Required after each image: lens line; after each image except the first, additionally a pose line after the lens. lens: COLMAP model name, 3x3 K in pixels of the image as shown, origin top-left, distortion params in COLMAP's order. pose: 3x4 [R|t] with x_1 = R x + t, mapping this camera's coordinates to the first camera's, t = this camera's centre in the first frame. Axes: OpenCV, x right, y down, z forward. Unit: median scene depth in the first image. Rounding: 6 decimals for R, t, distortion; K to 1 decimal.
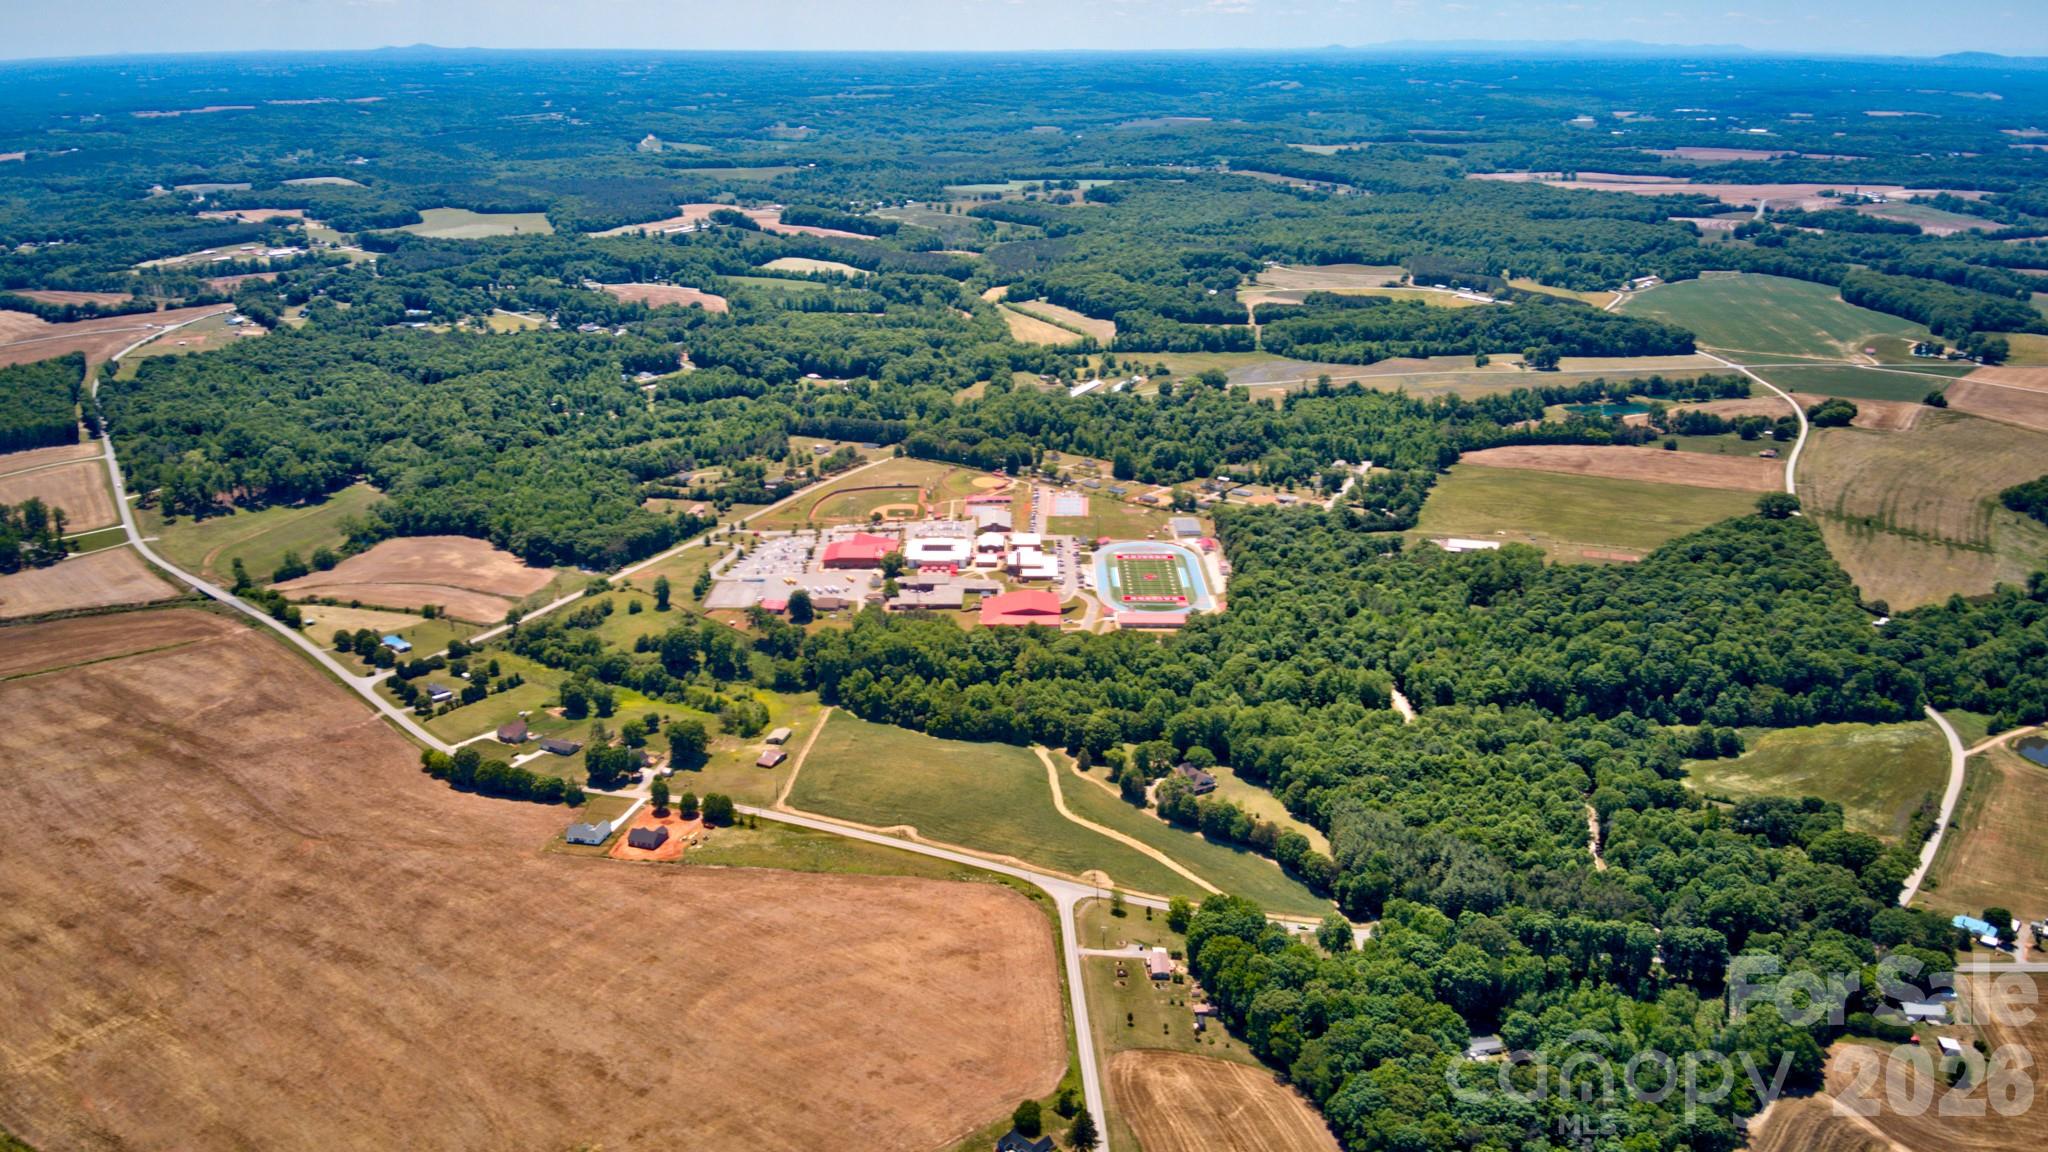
lens RADIAL K [[1508.5, 0, 1010.3], [0, 1508.5, 580.5], [0, 0, 1]] dist [0.227131, -0.450849]
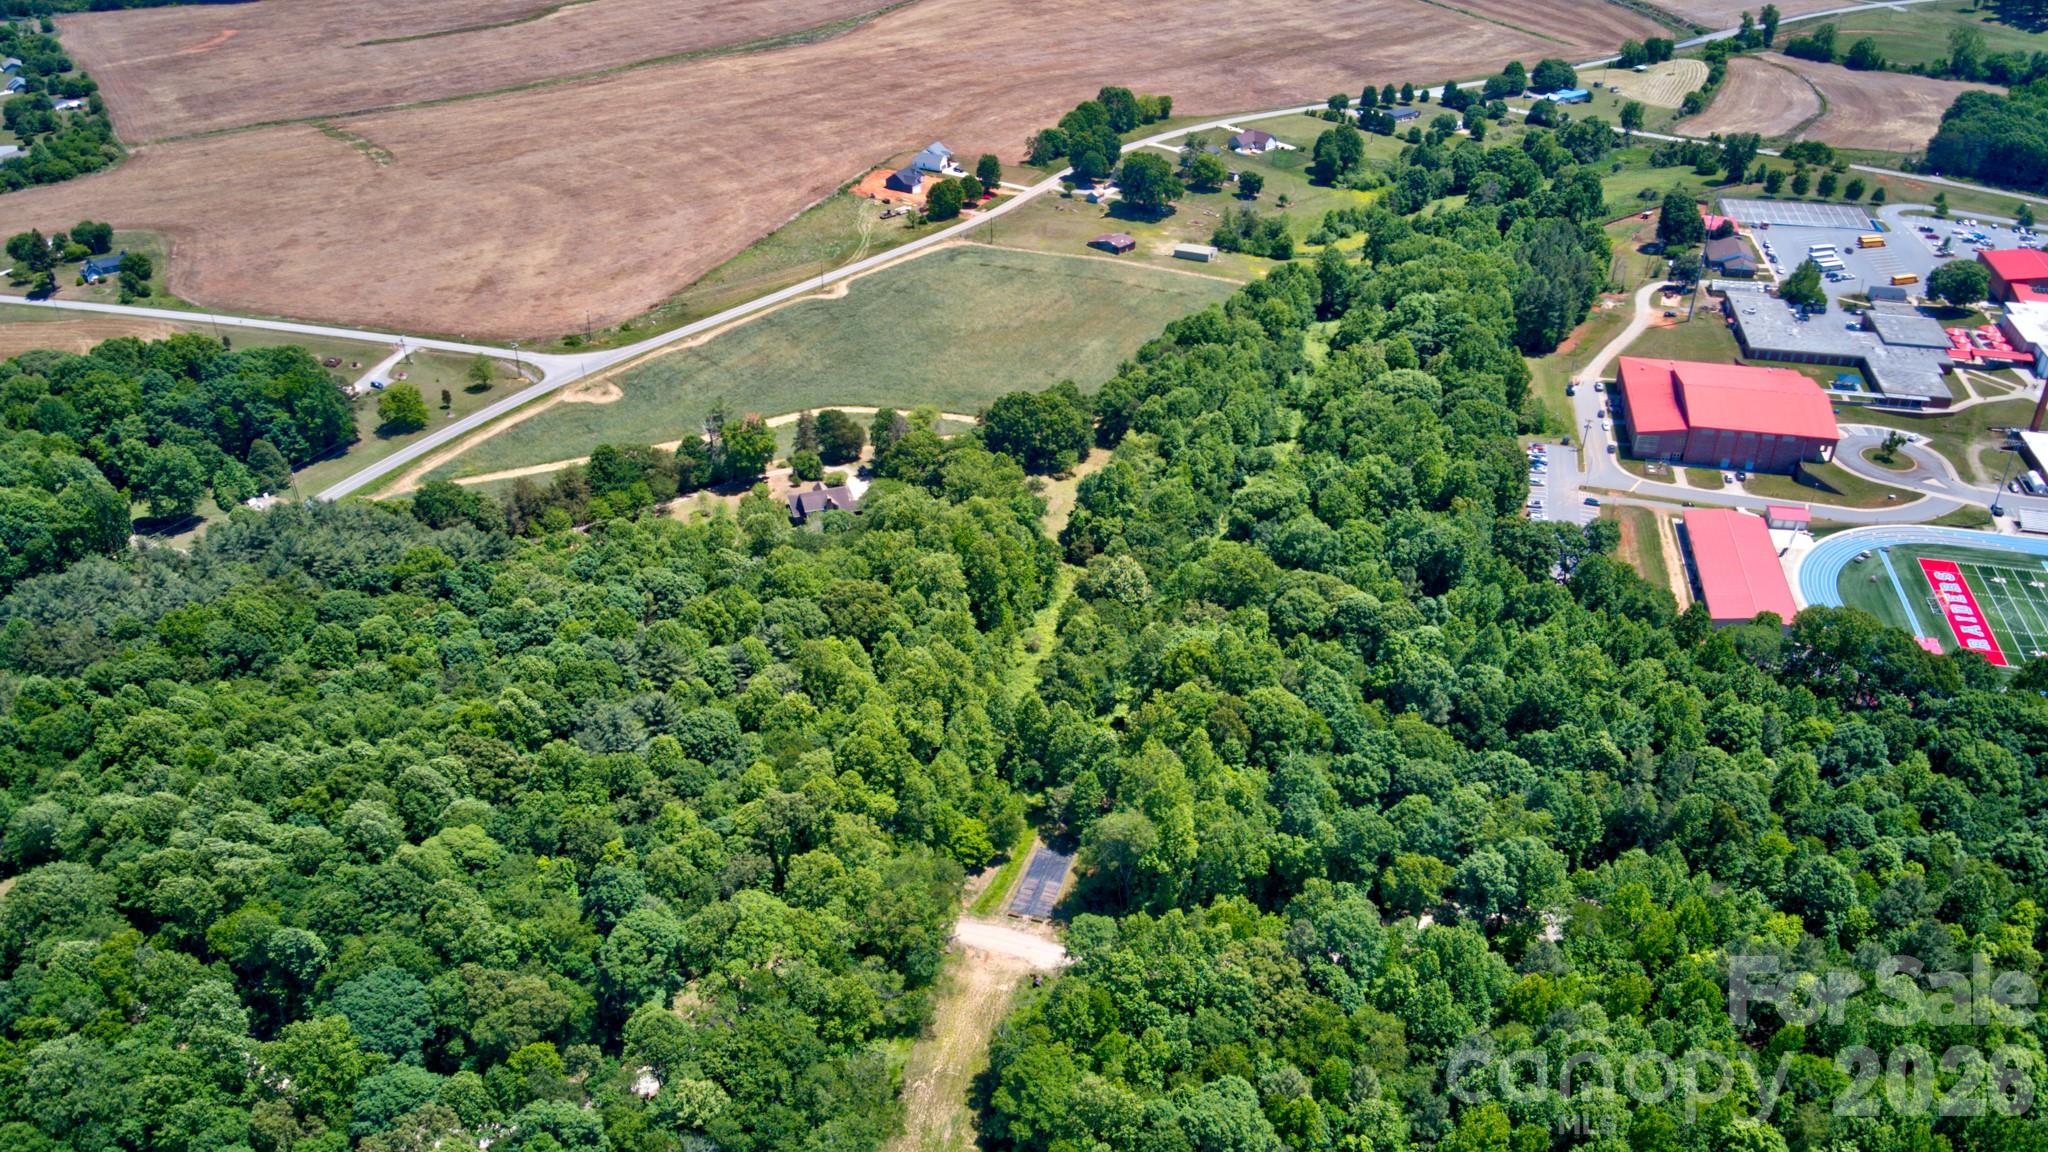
lens RADIAL K [[1510.7, 0, 1018.1], [0, 1510.7, 615.4], [0, 0, 1]] dist [0.066752, -0.133769]
pose [[-0.224391, 0.527678, -0.819271, 0.455970], [-0.318660, 0.754759, 0.573406, -0.121025], [0.920926, 0.389736, -0.001211, 0.928224]]
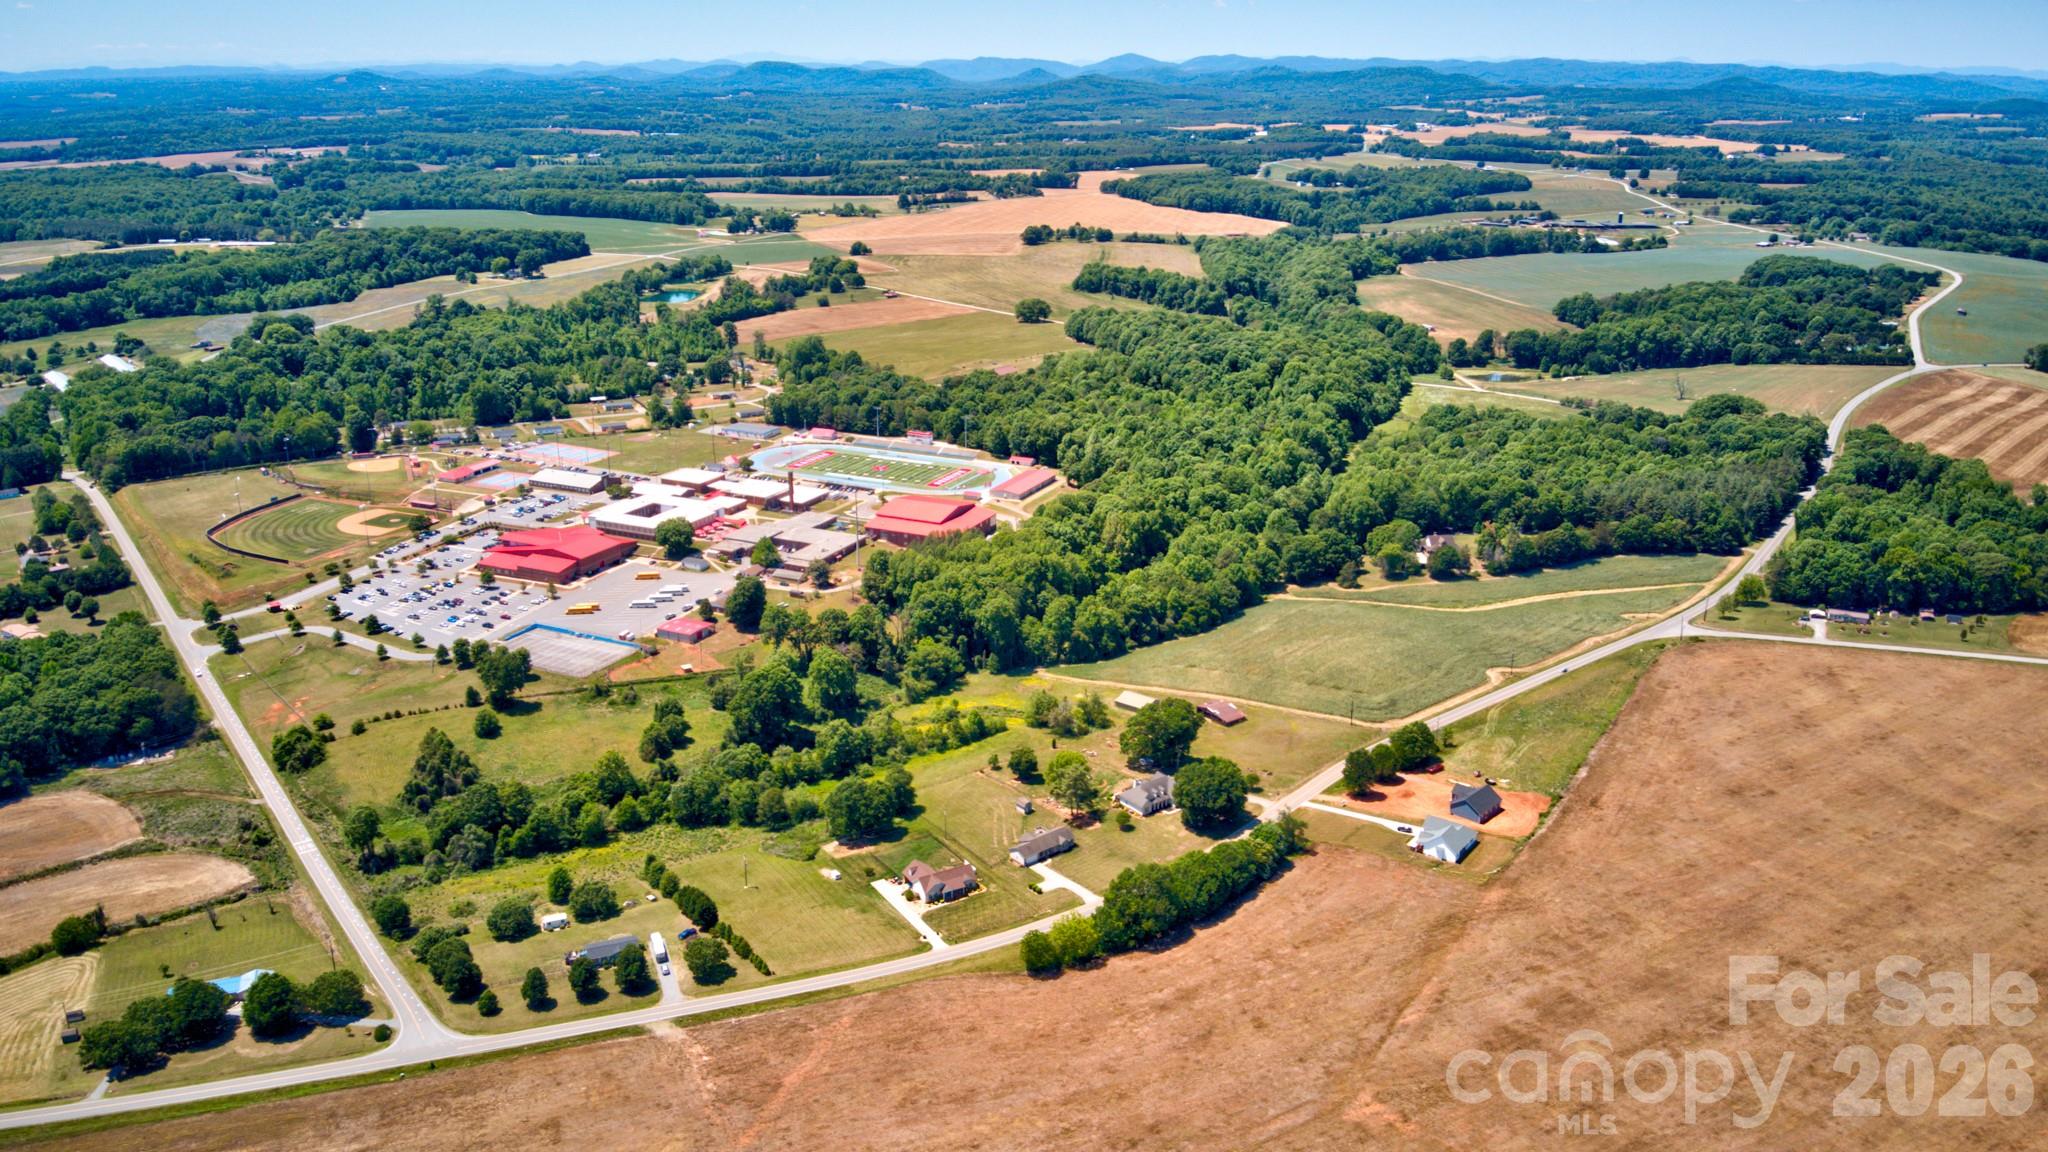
lens RADIAL K [[1518.4, 0, 1012.3], [0, 1518.4, 578.0], [0, 0, 1]] dist [0.183889, -0.377936]
pose [[0.418986, -0.284600, 0.862238, -0.680272], [0.300988, 0.939450, 0.163826, -0.067687], [-0.856654, 0.190883, 0.479278, 0.676436]]
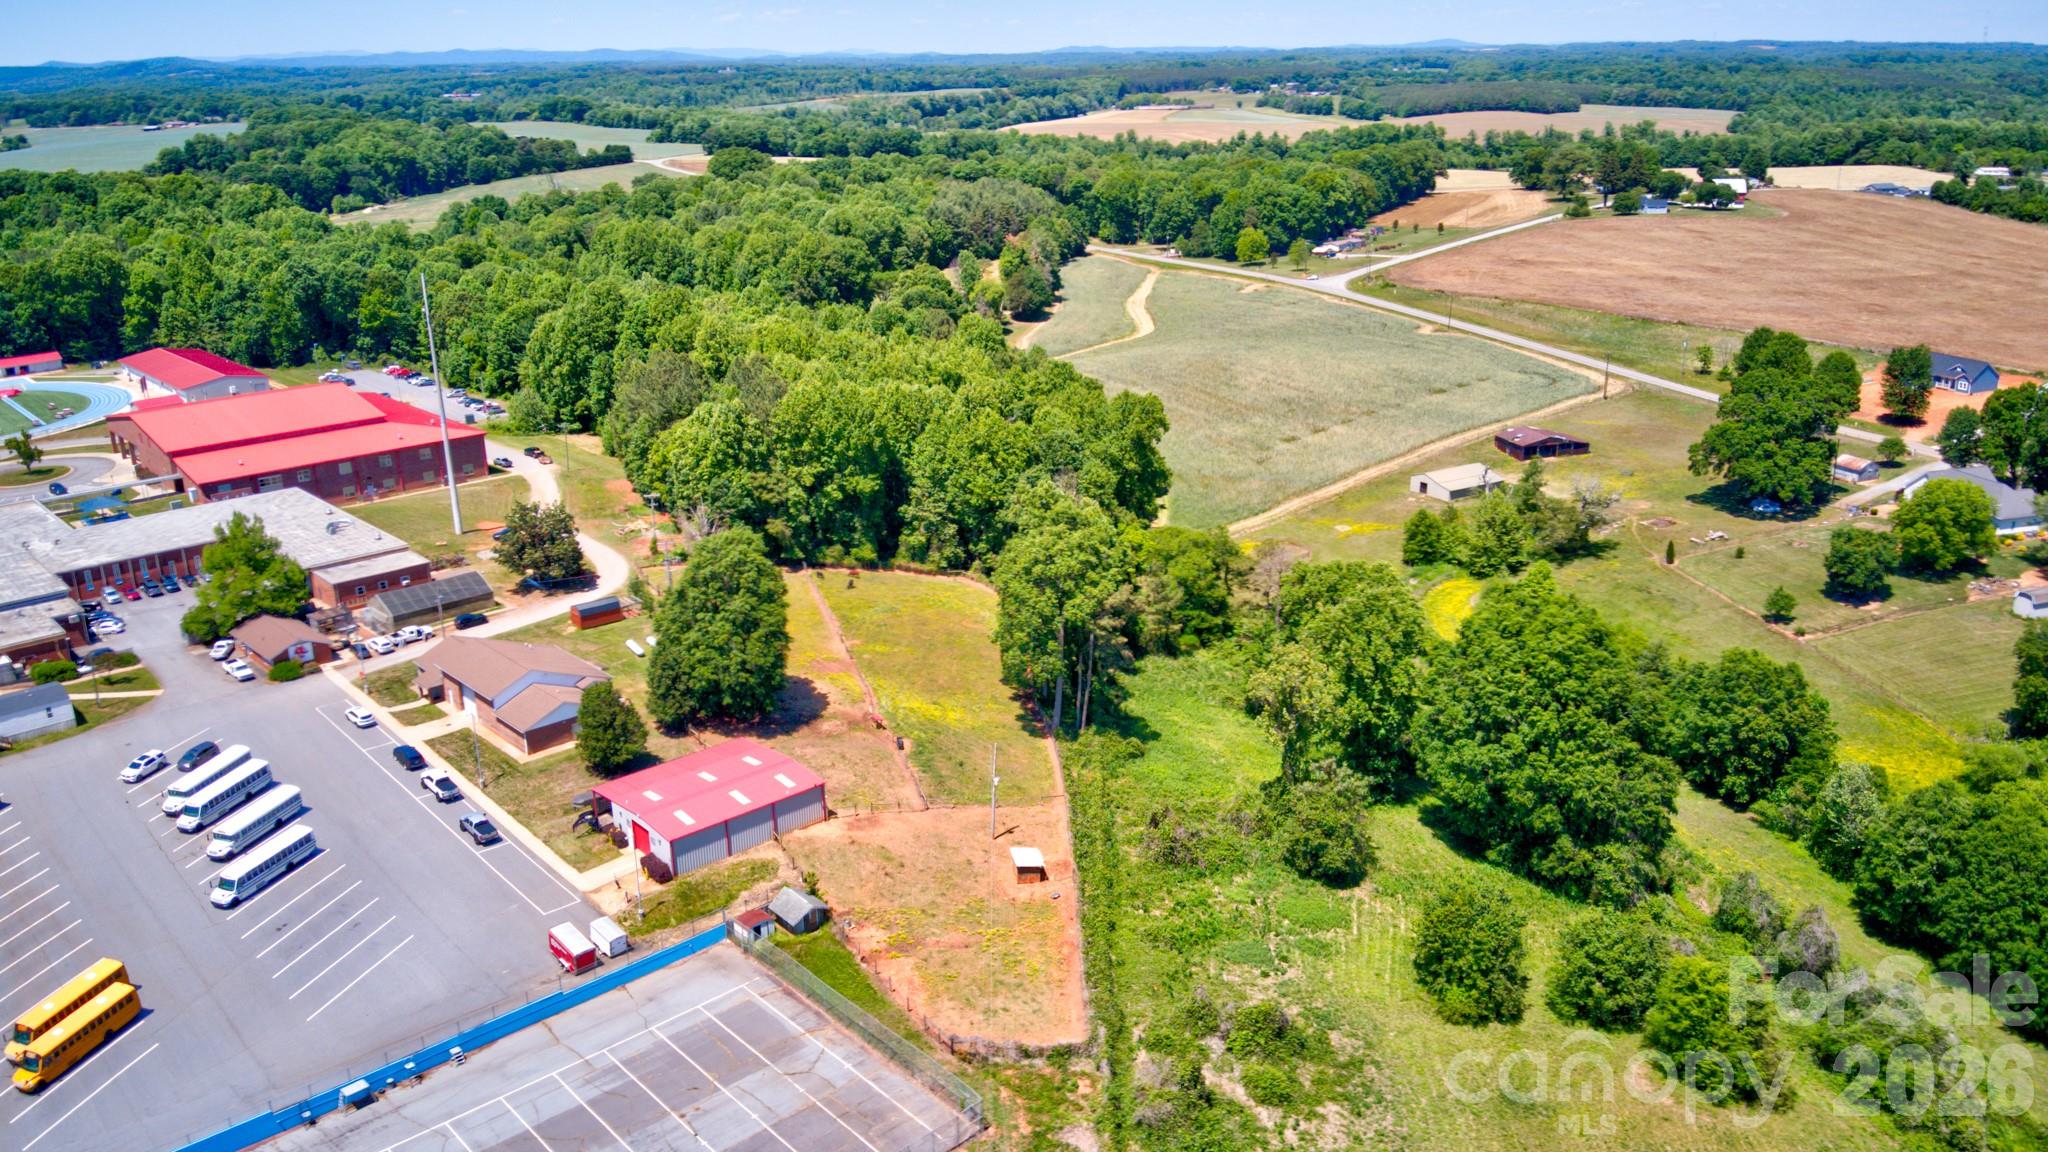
lens RADIAL K [[1517.1, 0, 1015.0], [0, 1517.1, 584.5], [0, 0, 1]] dist [0.142425, -0.265665]
pose [[-0.686258, -0.224949, 0.691699, -0.301040], [0.261033, 0.811457, 0.522875, -0.074000], [-0.678904, 0.539384, -0.498150, 1.165344]]
